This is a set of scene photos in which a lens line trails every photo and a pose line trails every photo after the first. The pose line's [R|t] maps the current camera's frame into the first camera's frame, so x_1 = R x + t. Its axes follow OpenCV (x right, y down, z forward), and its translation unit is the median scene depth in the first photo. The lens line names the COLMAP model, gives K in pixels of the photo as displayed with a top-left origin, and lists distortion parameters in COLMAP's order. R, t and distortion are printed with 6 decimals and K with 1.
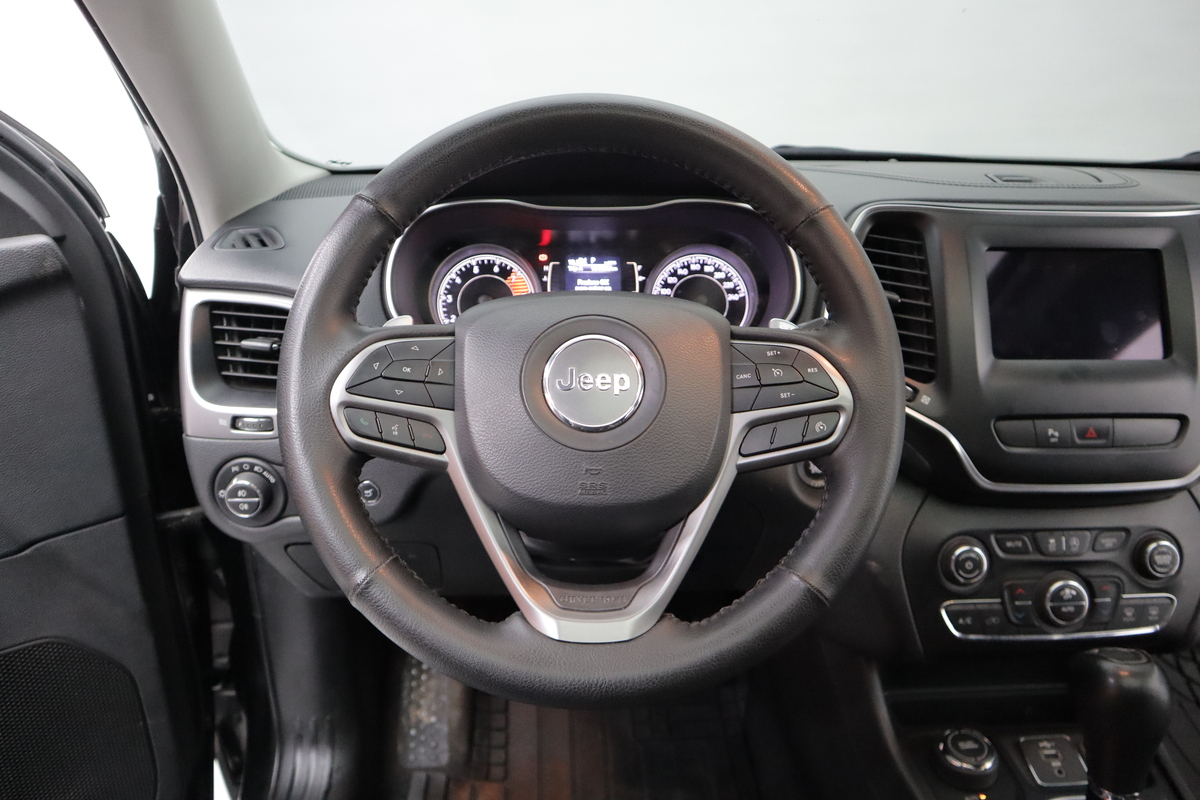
lens RADIAL K [[825.5, 0, 599.6], [0, 825.5, 408.1], [0, 0, 1]] dist [-0.107633, 0.052826]
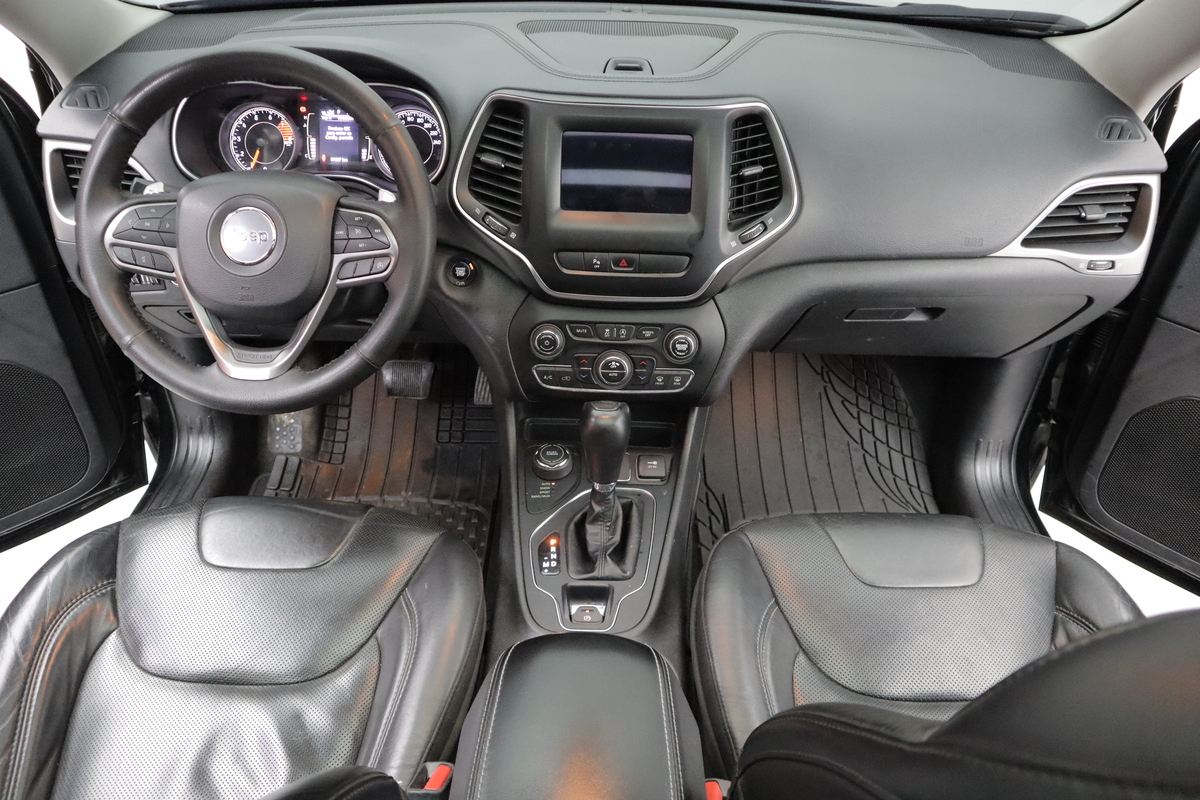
lens RADIAL K [[825.5, 0, 614.6], [0, 825.5, 381.6], [0, 0, 1]] dist [-0.107633, 0.052826]
pose [[0.998923, 0.045861, -0.007031, 0.587485], [-0.041670, 0.953442, 0.298683, -0.206597], [0.020401, -0.298069, 0.954326, -0.517182]]
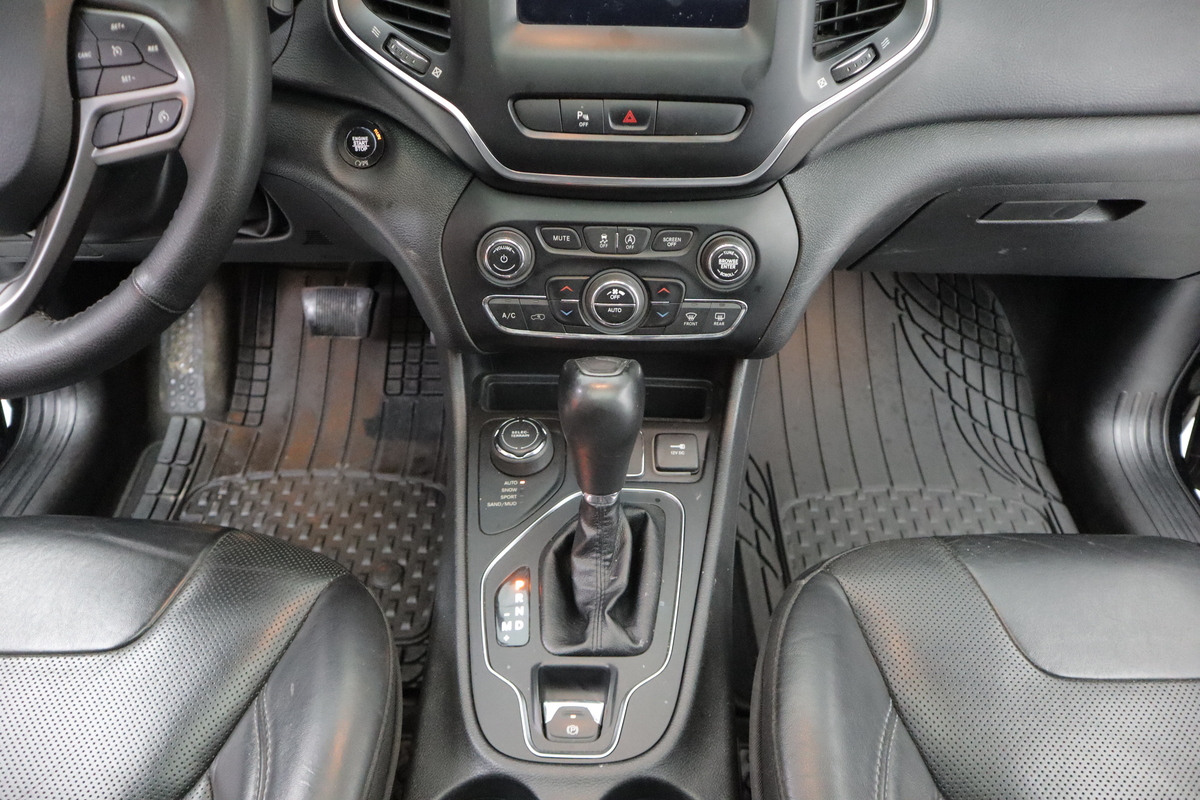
lens RADIAL K [[825.5, 0, 607.4], [0, 825.5, 395.7], [0, 0, 1]] dist [-0.107633, 0.052826]
pose [[0.998990, 0.039071, -0.022196, 0.589871], [-0.026572, 0.911979, 0.409376, -0.051497], [0.036237, -0.408373, 0.912096, 0.071619]]
